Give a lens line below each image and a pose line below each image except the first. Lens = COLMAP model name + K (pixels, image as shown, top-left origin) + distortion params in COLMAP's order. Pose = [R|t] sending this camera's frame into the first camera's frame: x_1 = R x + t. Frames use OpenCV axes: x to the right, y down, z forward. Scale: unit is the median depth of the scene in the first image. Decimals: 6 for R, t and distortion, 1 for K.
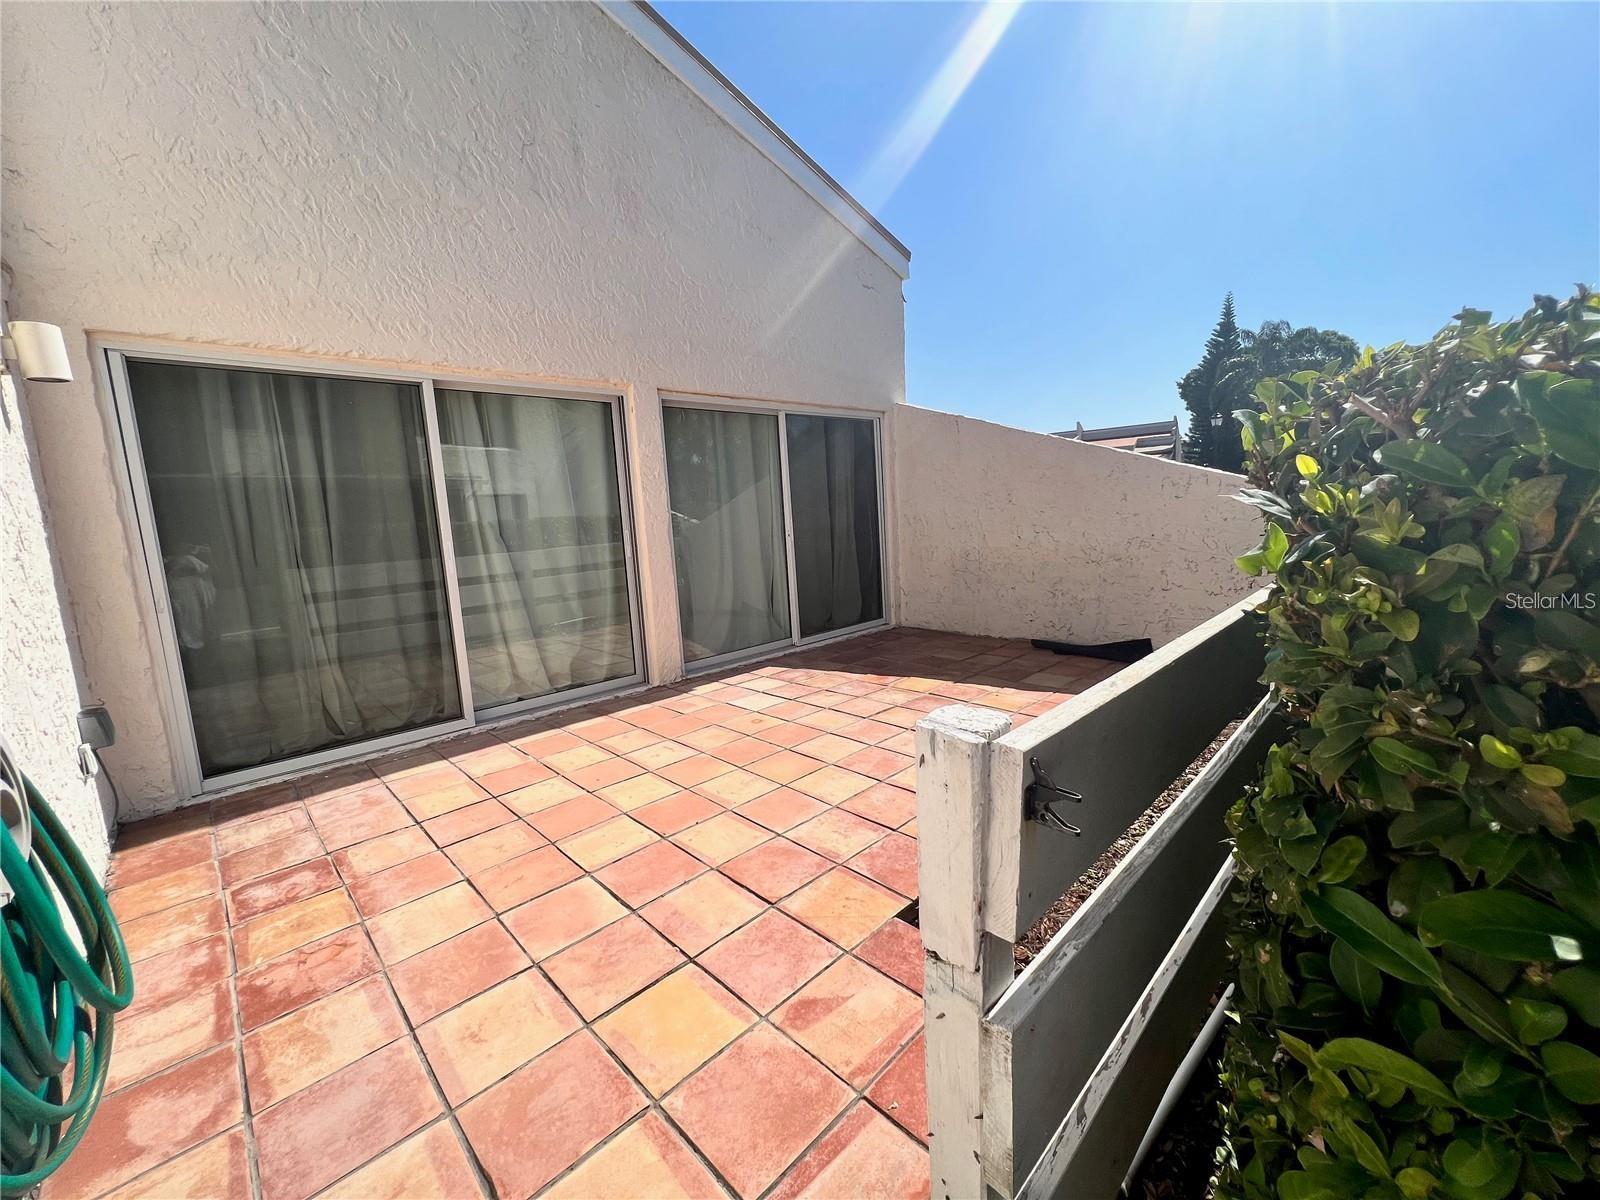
lens RADIAL K [[641.8, 0, 799.1], [0, 641.8, 597.9], [0, 0, 1]] dist [0.004101, -0.000042]
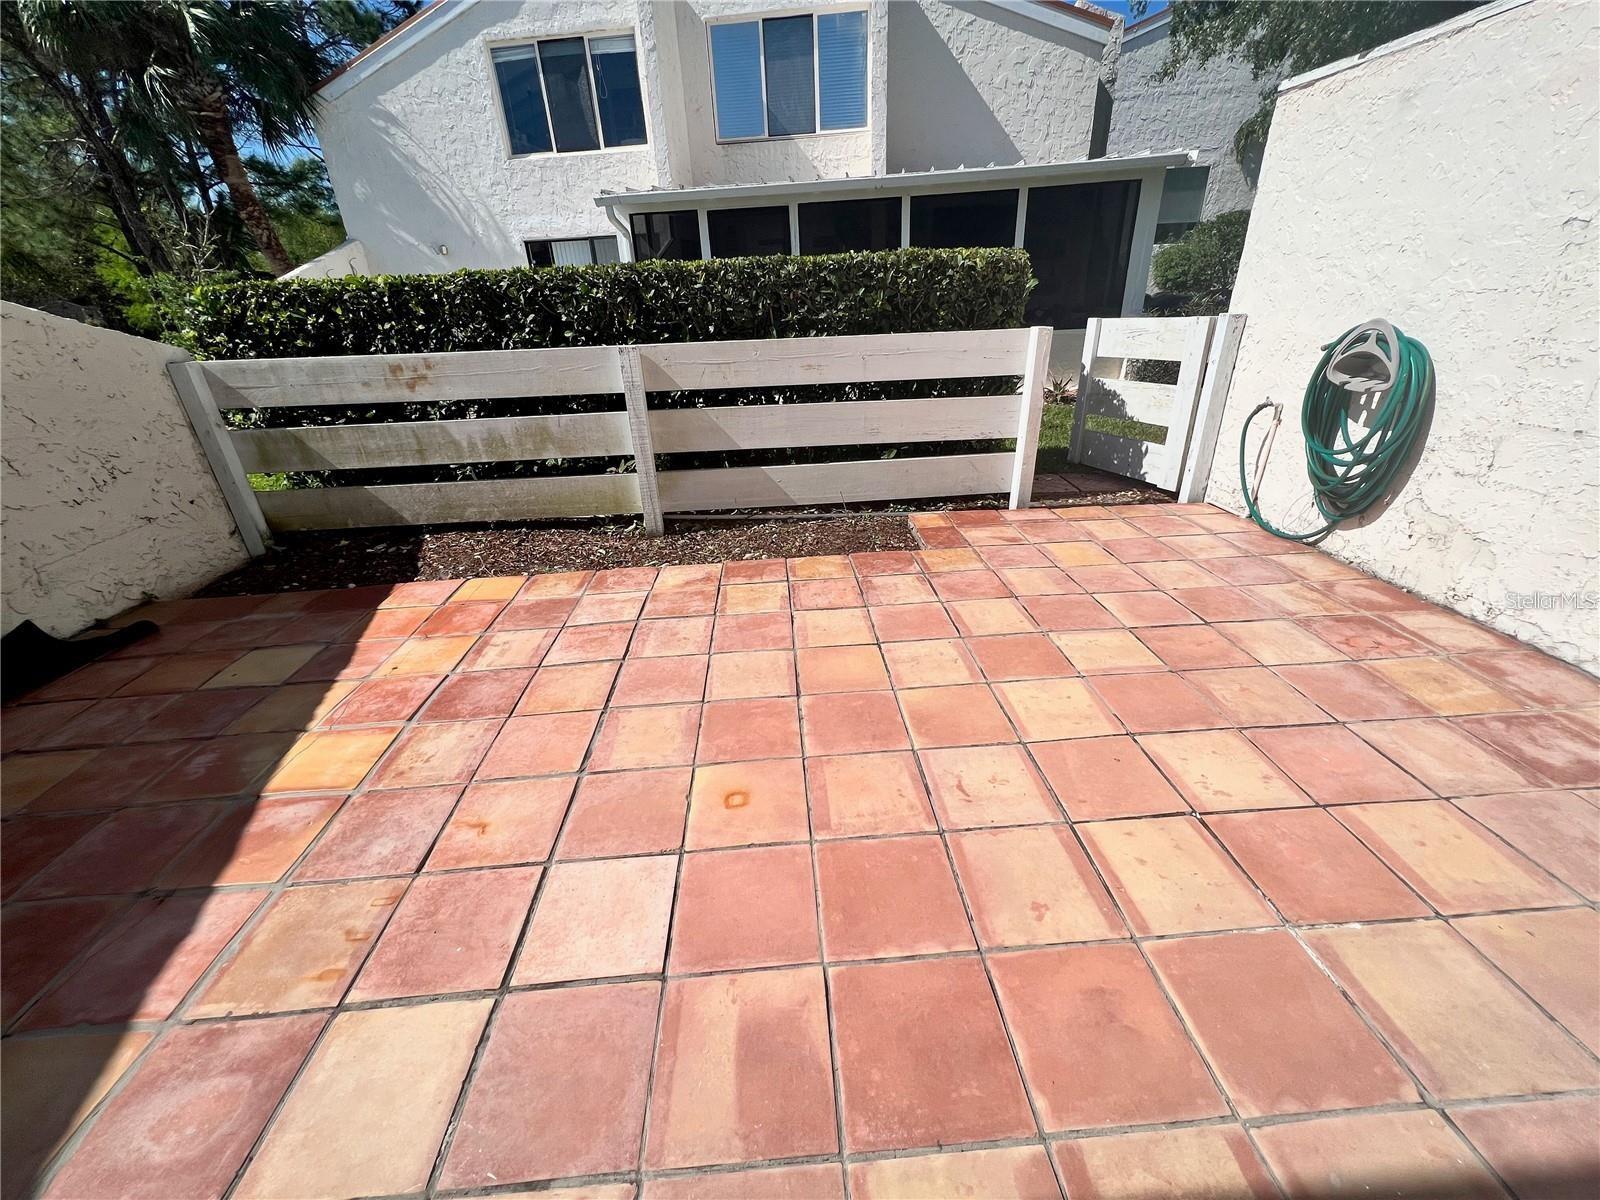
lens RADIAL K [[641.8, 0, 801.4], [0, 641.8, 600.9], [0, 0, 1]] dist [0.004101, -0.000042]
pose [[-0.749781, -0.209413, 0.627674, -0.460019], [0.168849, 0.856640, 0.487502, -0.175605], [-0.639780, 0.471502, -0.606933, 1.555147]]
